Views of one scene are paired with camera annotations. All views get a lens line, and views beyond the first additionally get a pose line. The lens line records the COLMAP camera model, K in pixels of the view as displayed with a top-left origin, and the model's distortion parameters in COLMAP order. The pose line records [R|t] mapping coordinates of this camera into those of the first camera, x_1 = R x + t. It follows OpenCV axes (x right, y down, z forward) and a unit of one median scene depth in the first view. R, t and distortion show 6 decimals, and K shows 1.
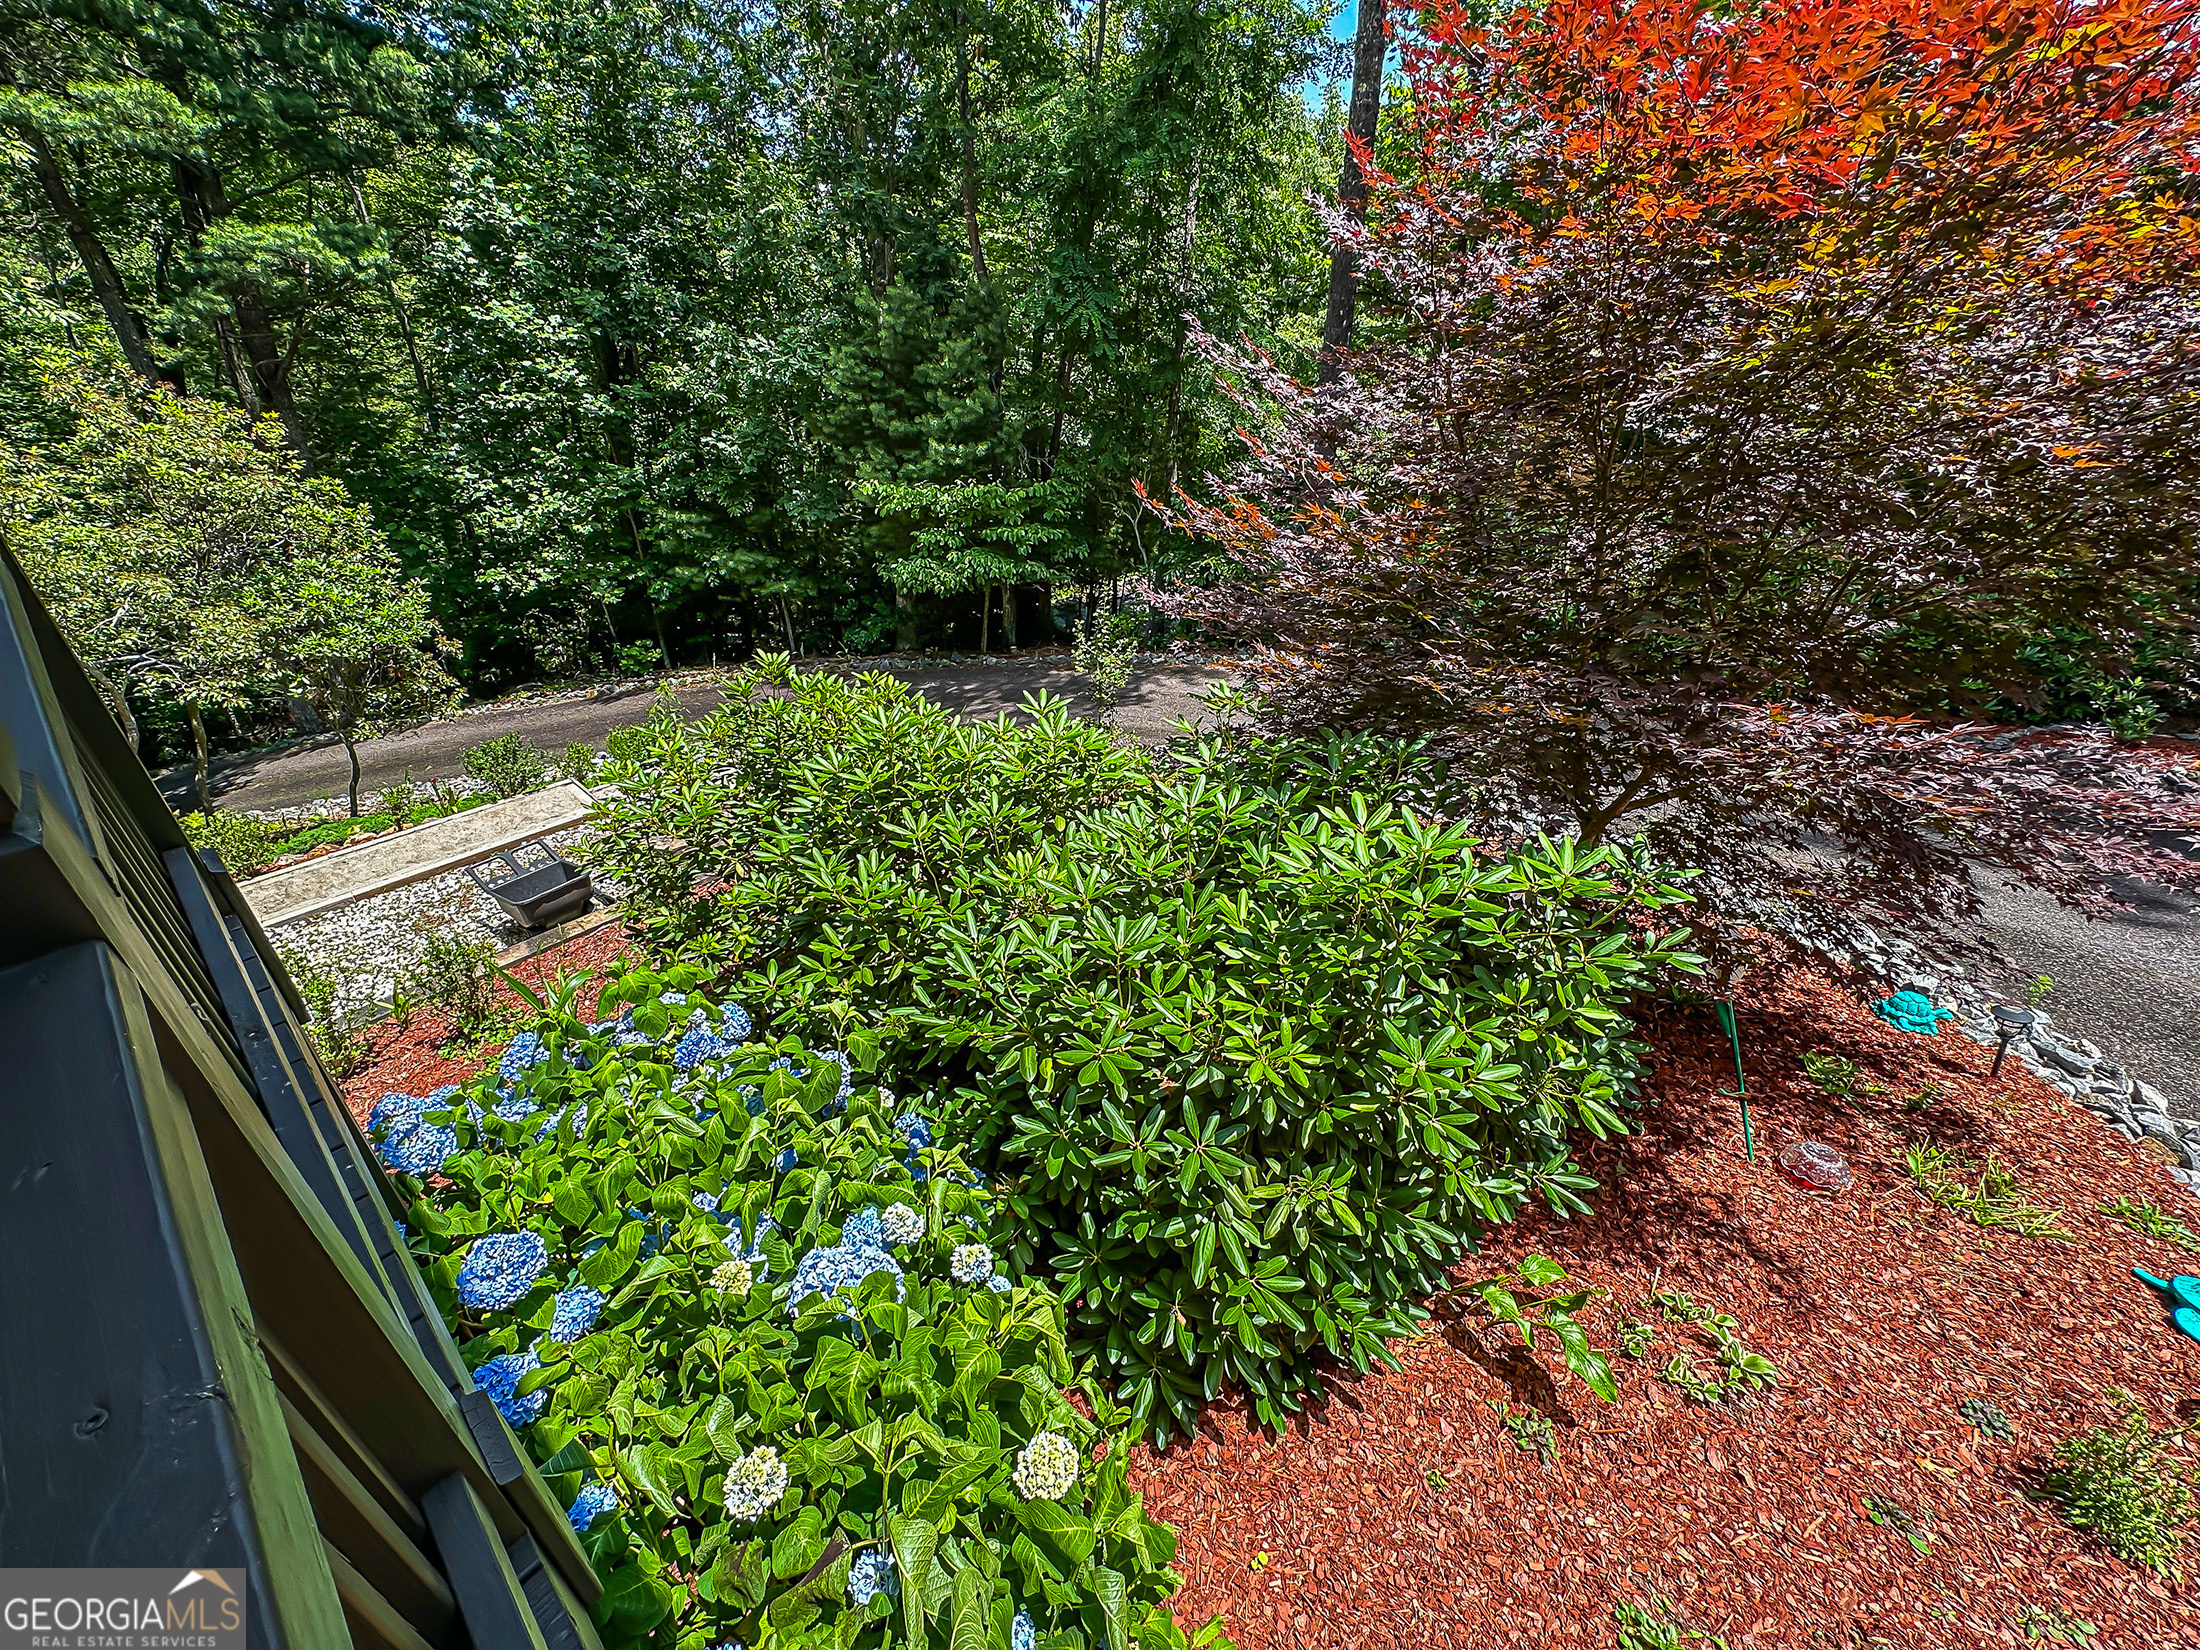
lens RADIAL K [[873.8, 0, 1103.6], [0, 873.8, 820.5], [0, 0, 1]] dist [-0.003057, 0.000404]
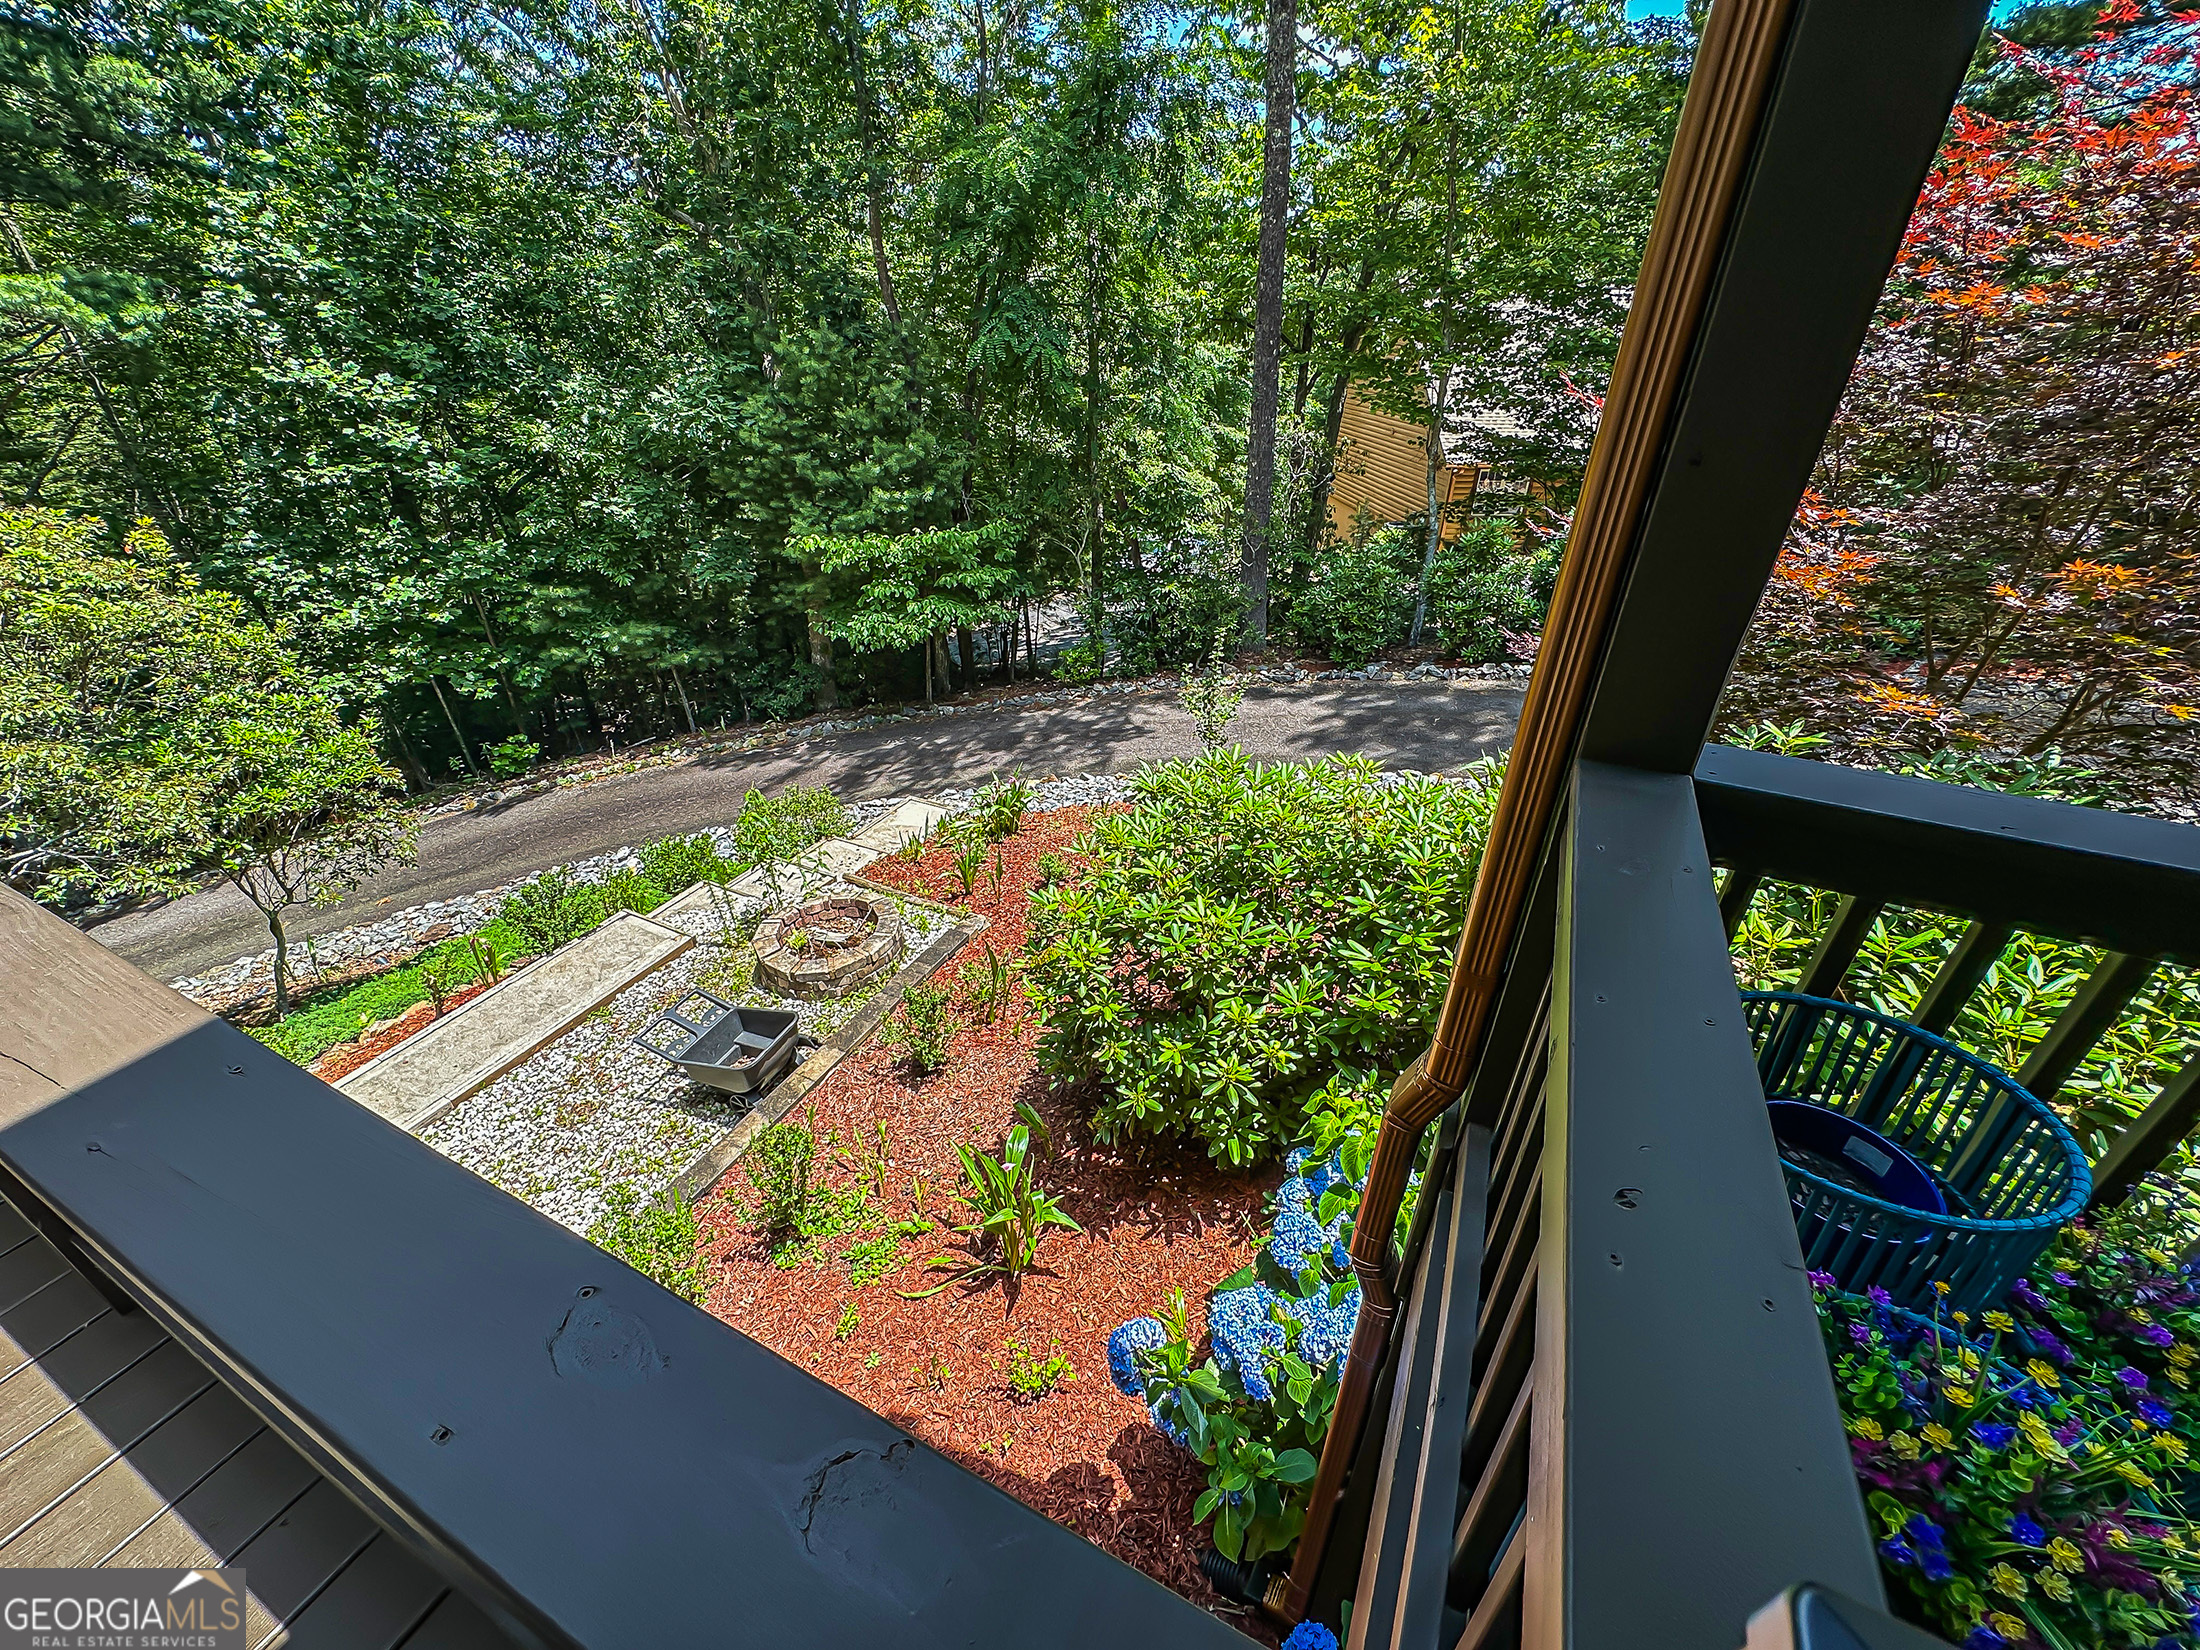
lens RADIAL K [[873.8, 0, 1103.6], [0, 873.8, 820.5], [0, 0, 1]] dist [-0.003057, 0.000404]
pose [[0.964159, -0.151635, 0.217723, -0.203962], [0.155530, 0.987831, -0.000762, -0.038179], [-0.214958, 0.034597, 0.976010, 0.033015]]
